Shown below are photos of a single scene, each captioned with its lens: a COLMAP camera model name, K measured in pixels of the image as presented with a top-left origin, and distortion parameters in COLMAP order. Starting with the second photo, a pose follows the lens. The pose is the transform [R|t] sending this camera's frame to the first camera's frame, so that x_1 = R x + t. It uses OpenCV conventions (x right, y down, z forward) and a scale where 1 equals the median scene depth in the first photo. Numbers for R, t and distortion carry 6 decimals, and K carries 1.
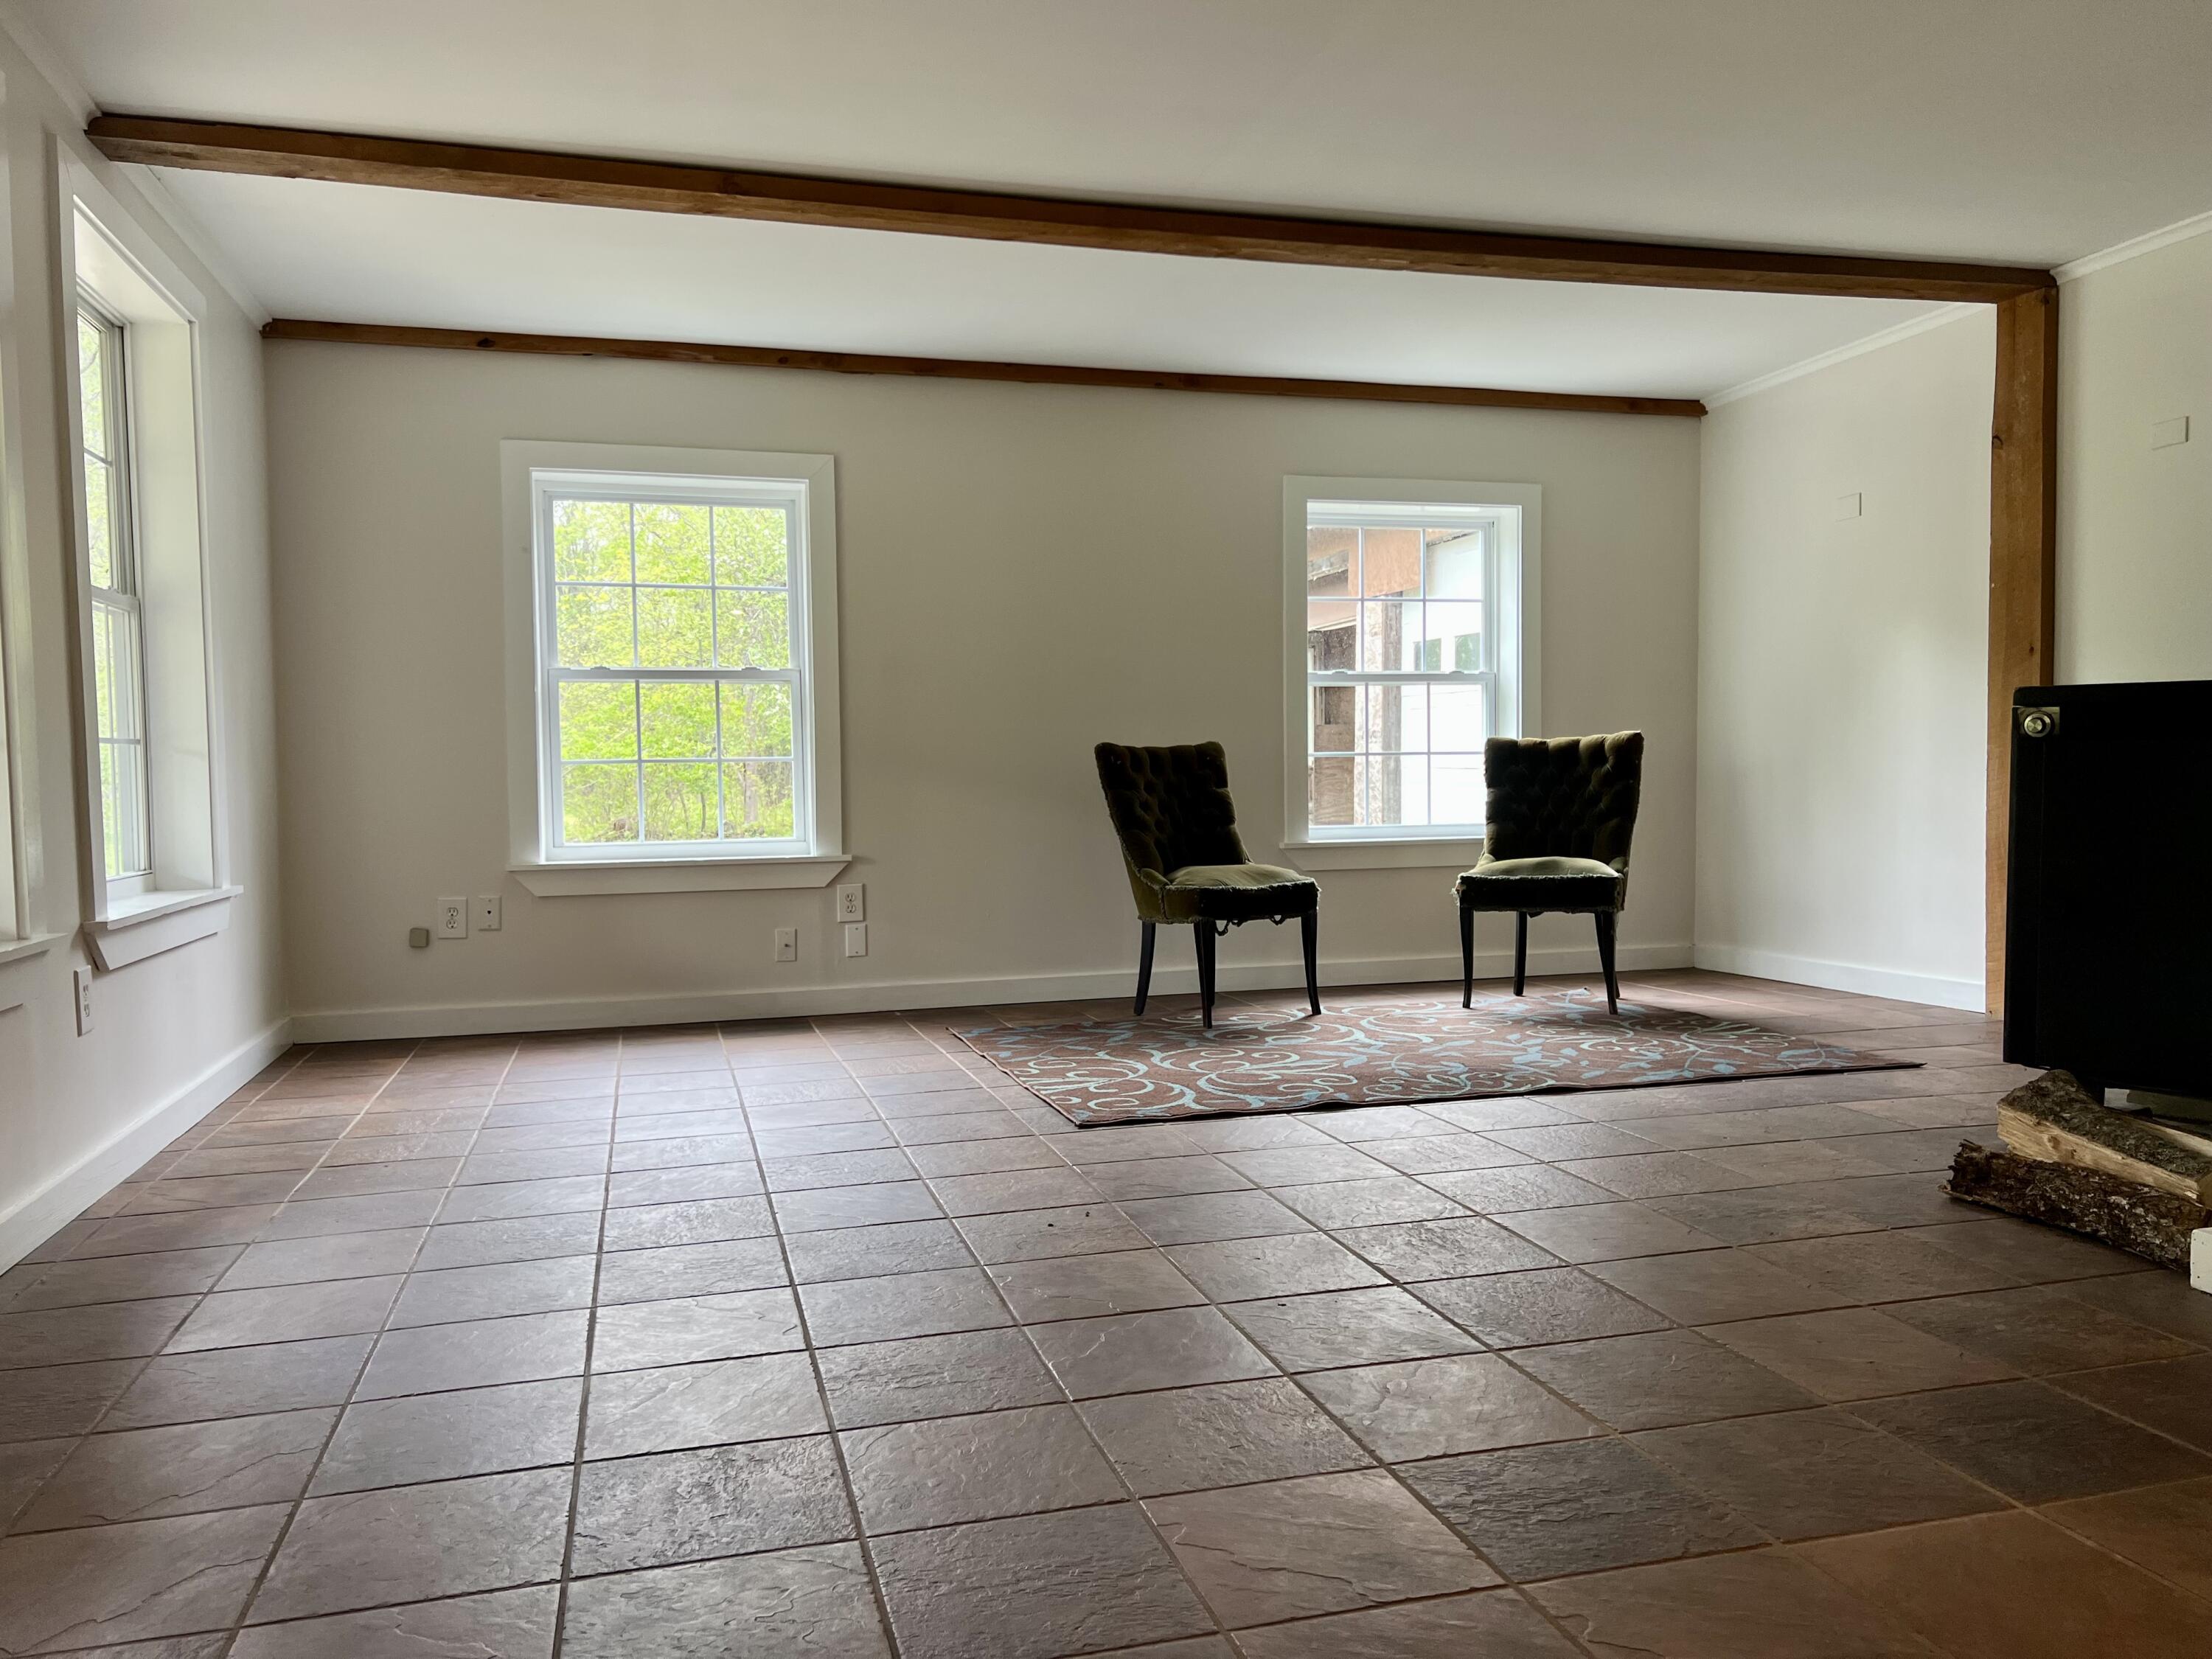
lens RADIAL K [[1642.1, 0, 1137.5], [0, 1642.1, 824.6], [0, 0, 1]] dist [0.098113, -0.136532]
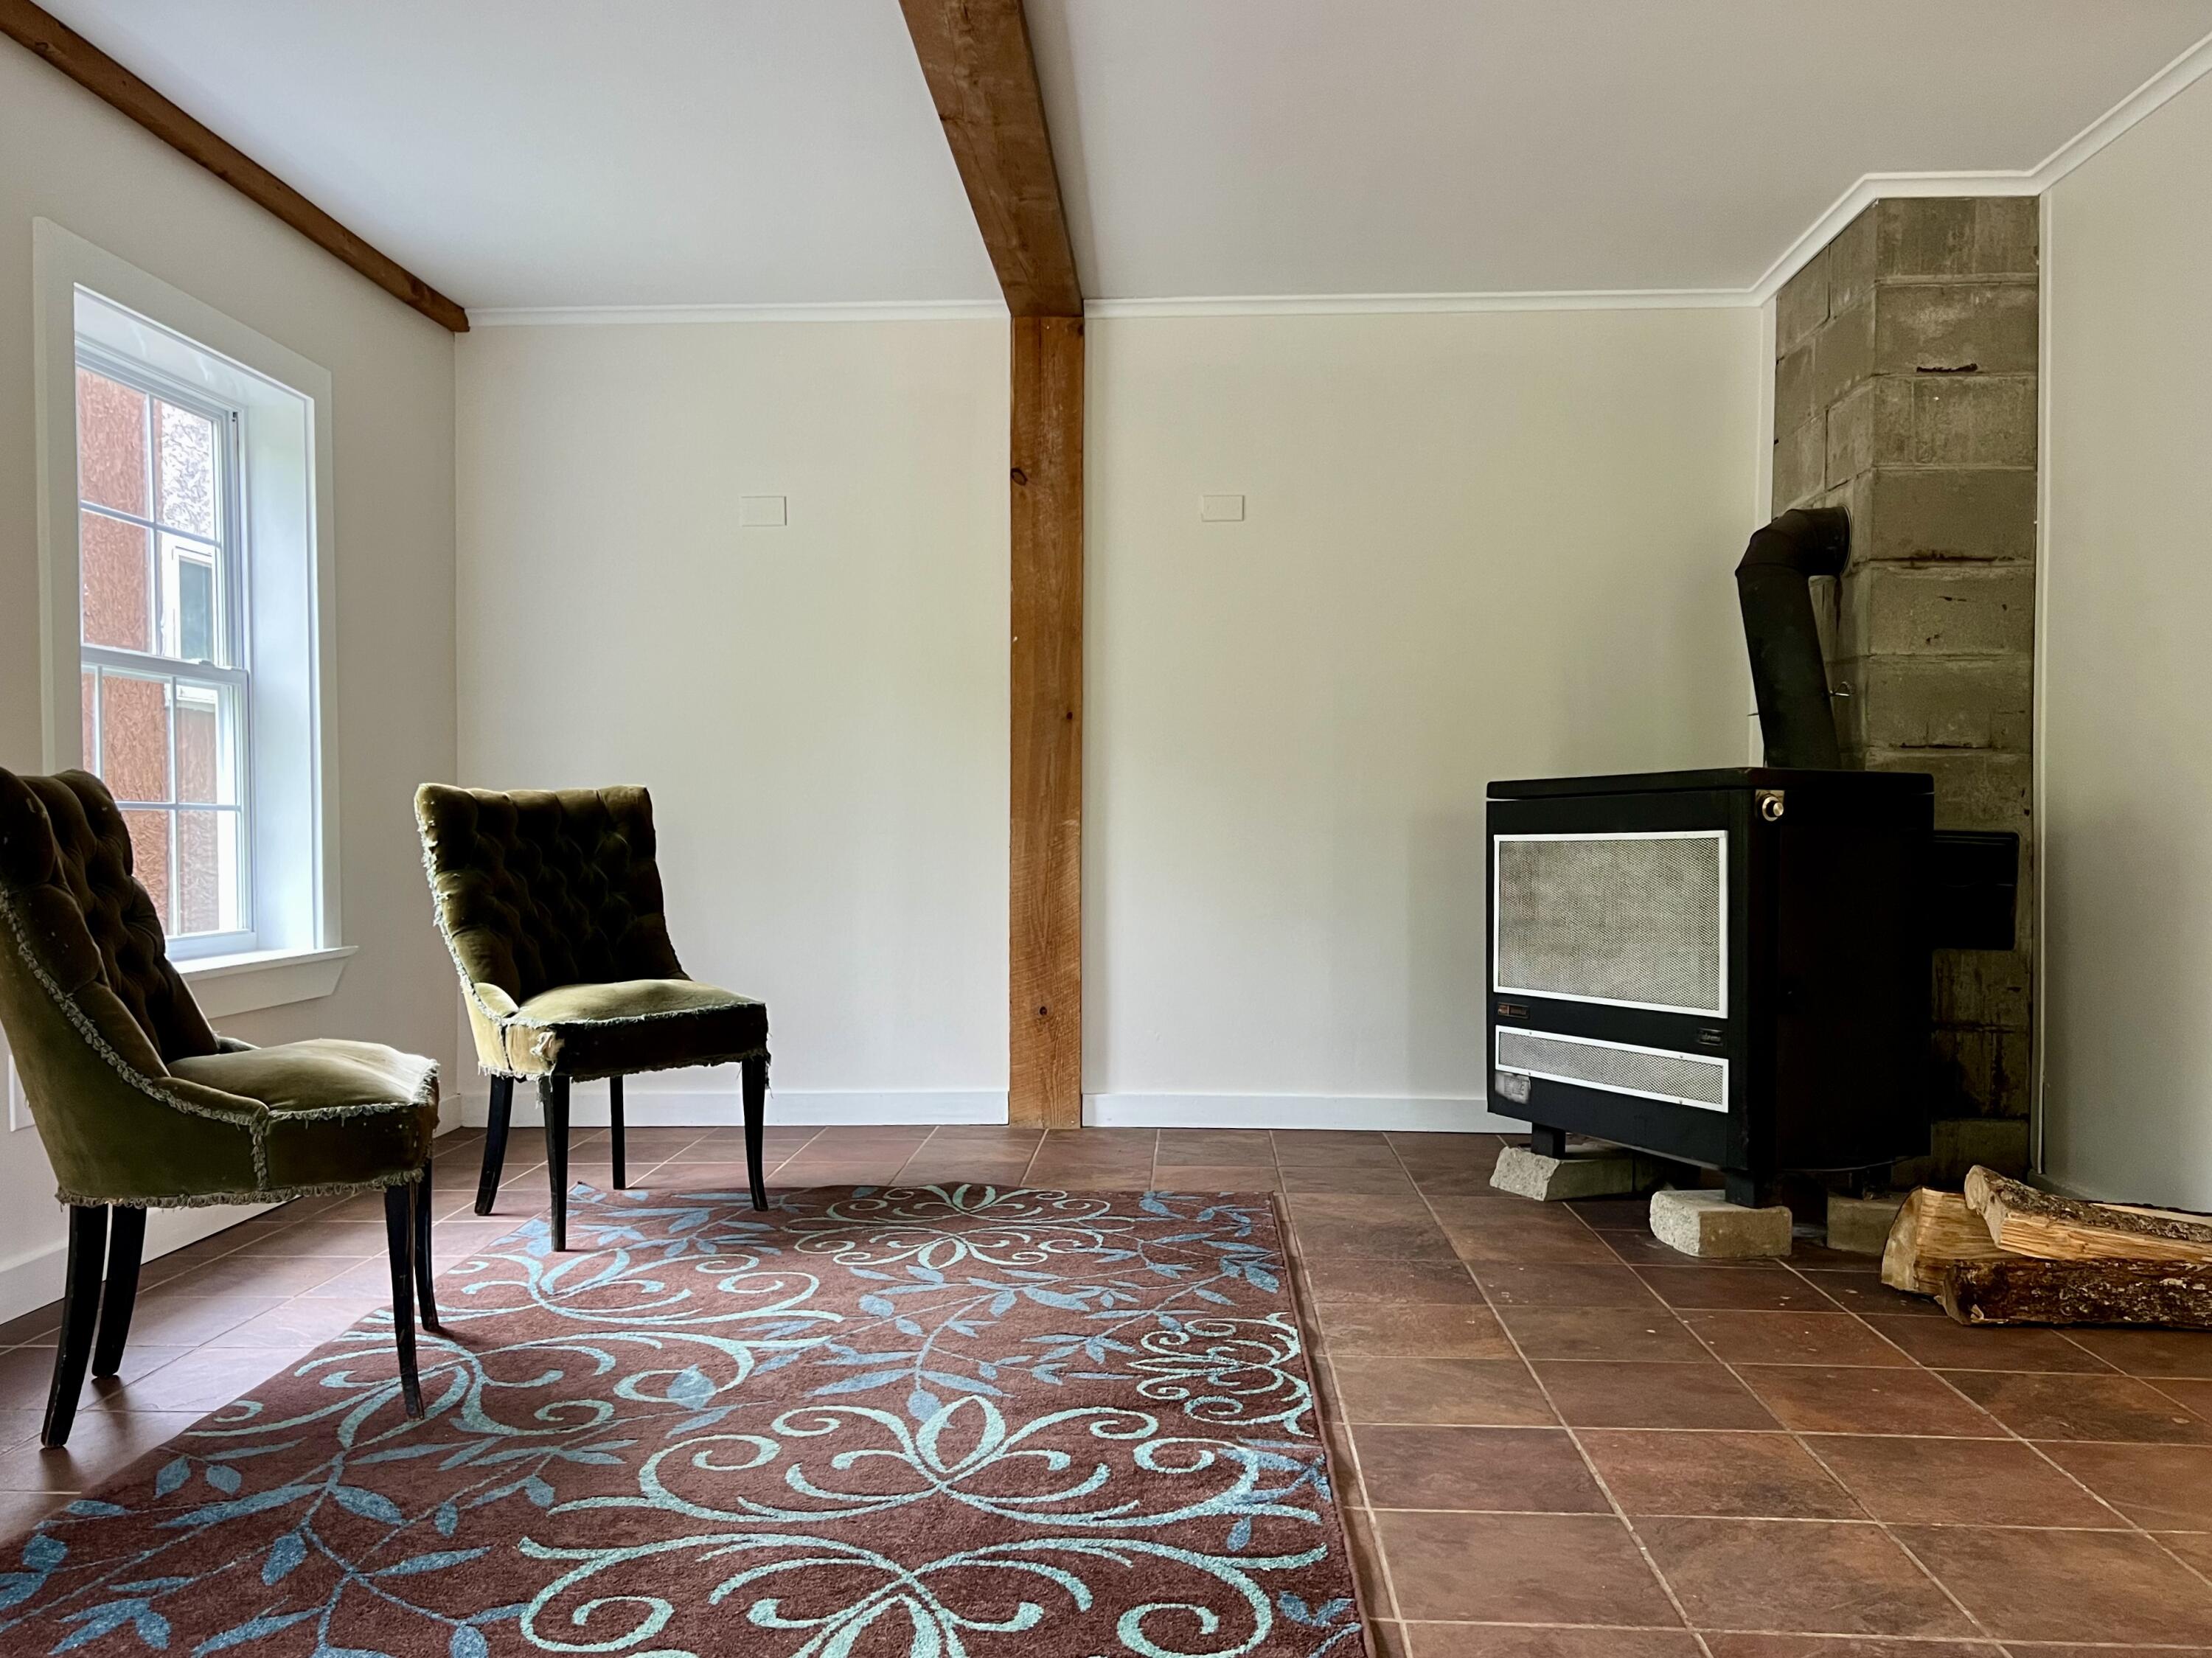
lens RADIAL K [[1792.0, 0, 1106.0], [0, 1792.0, 829.0], [0, 0, 1]] dist [0.004409, 0.000758]
pose [[0.327864, 0.012210, 0.944646, -0.359296], [0.016540, 0.999689, -0.018662, -0.024884], [-0.944580, 0.021743, 0.327560, 0.650518]]
